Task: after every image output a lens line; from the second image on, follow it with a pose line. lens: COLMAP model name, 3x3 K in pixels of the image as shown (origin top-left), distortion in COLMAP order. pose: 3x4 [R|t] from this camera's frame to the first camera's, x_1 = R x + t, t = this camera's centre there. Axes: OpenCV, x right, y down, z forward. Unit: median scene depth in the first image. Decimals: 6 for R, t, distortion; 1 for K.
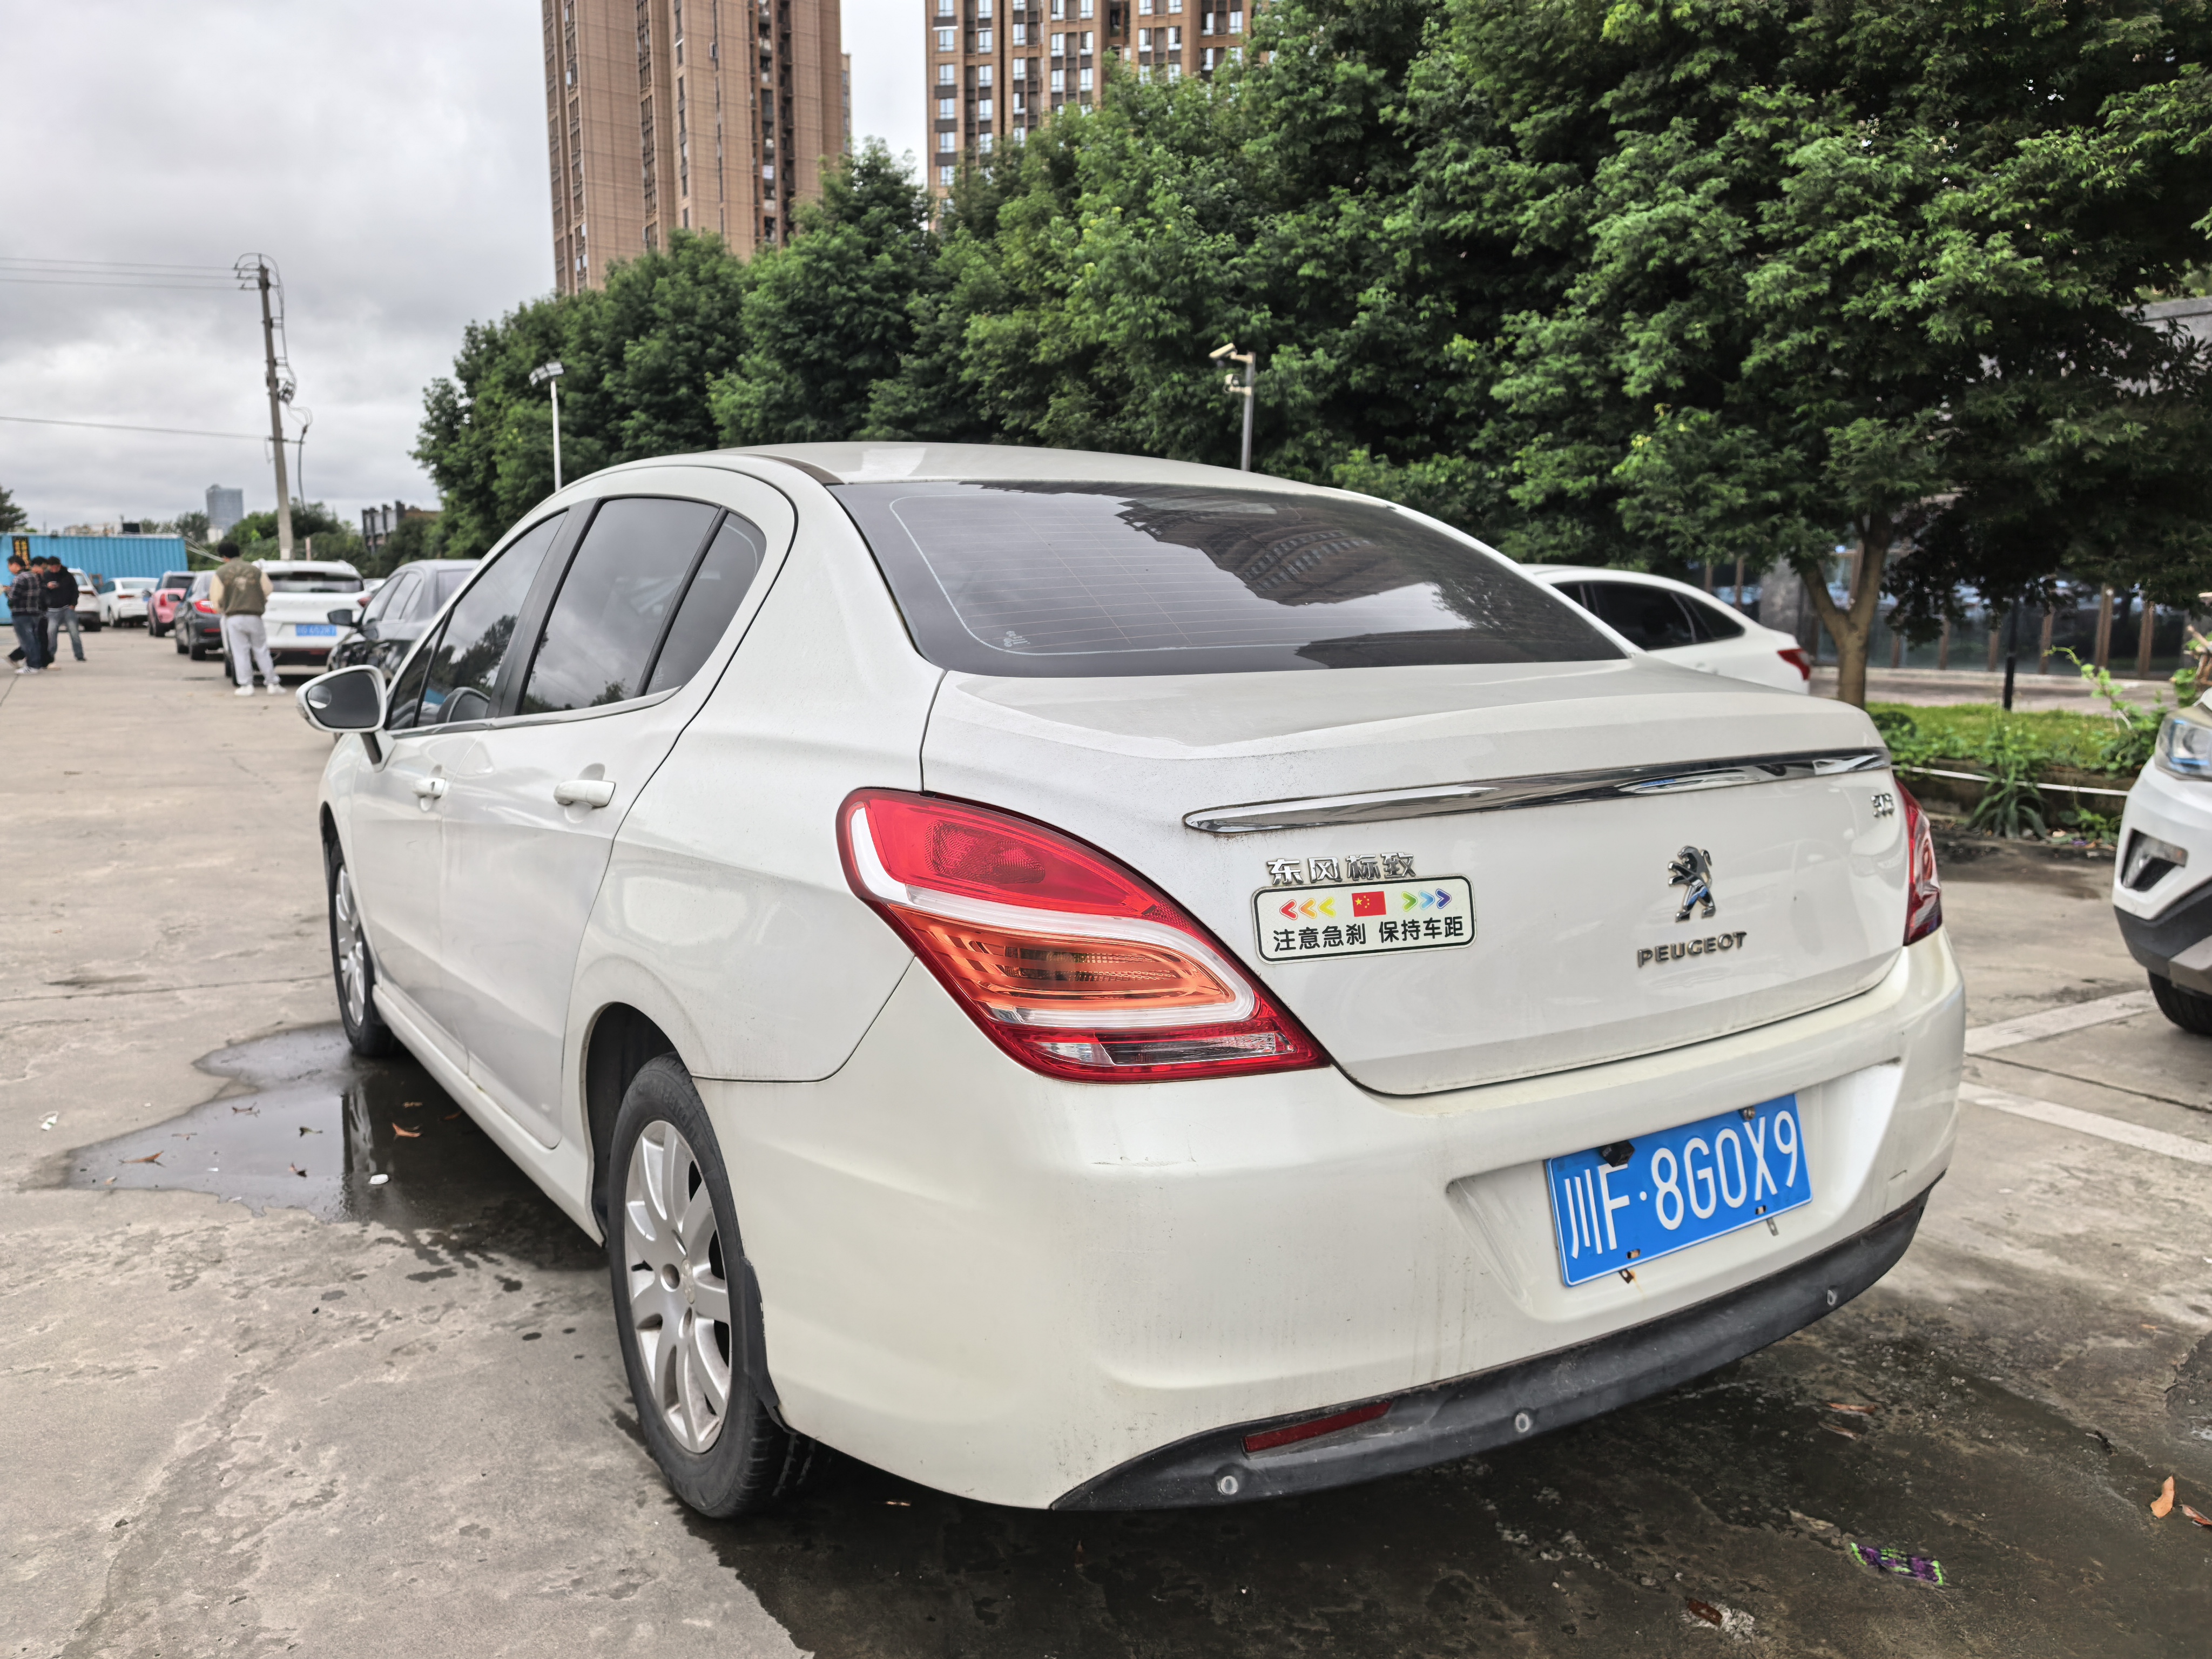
lens RADIAL K [[1593.5, 0, 1101.3], [0, 1593.5, 797.2], [0, 0, 1]] dist [0.031043, -0.022679]
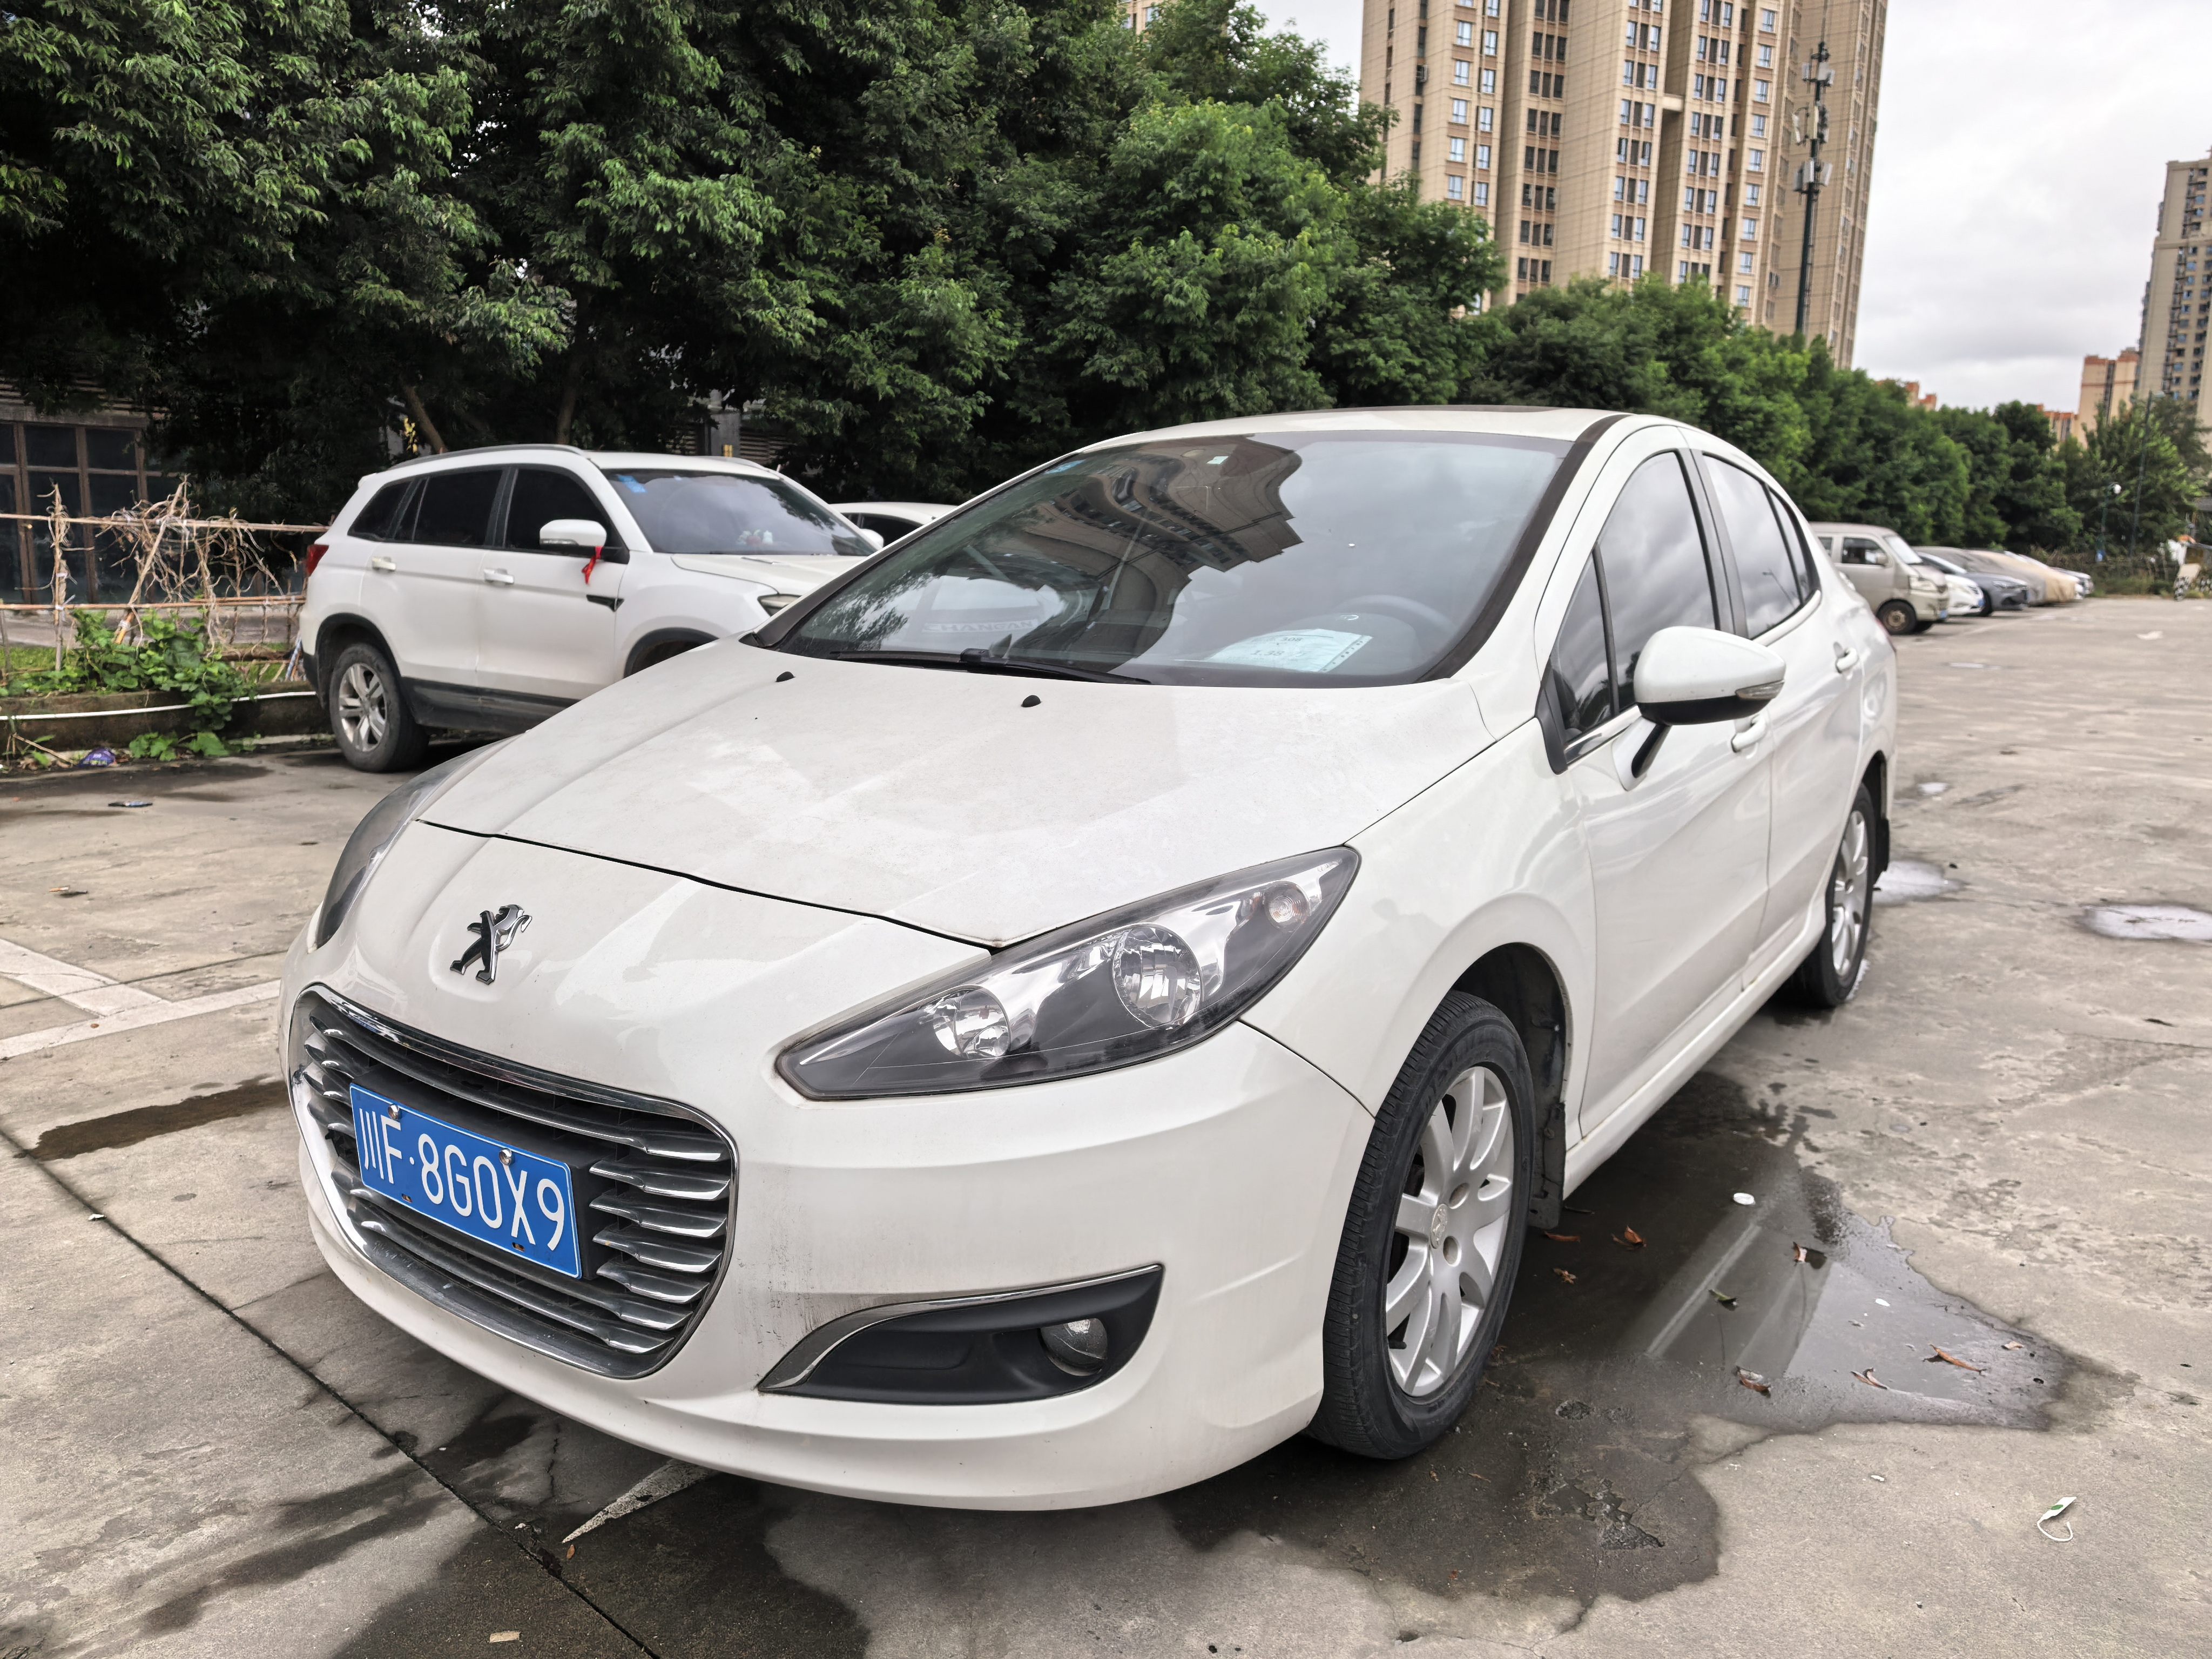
lens RADIAL K [[1572.4, 0, 1106.0], [0, 1572.4, 829.5], [0, 0, 1]] dist [0.036131, -0.053637]
pose [[-0.352754, -0.165250, 0.921009, -0.826966], [0.112825, 0.969589, 0.217179, -0.138760], [-0.928889, 0.180524, -0.323382, 1.189981]]
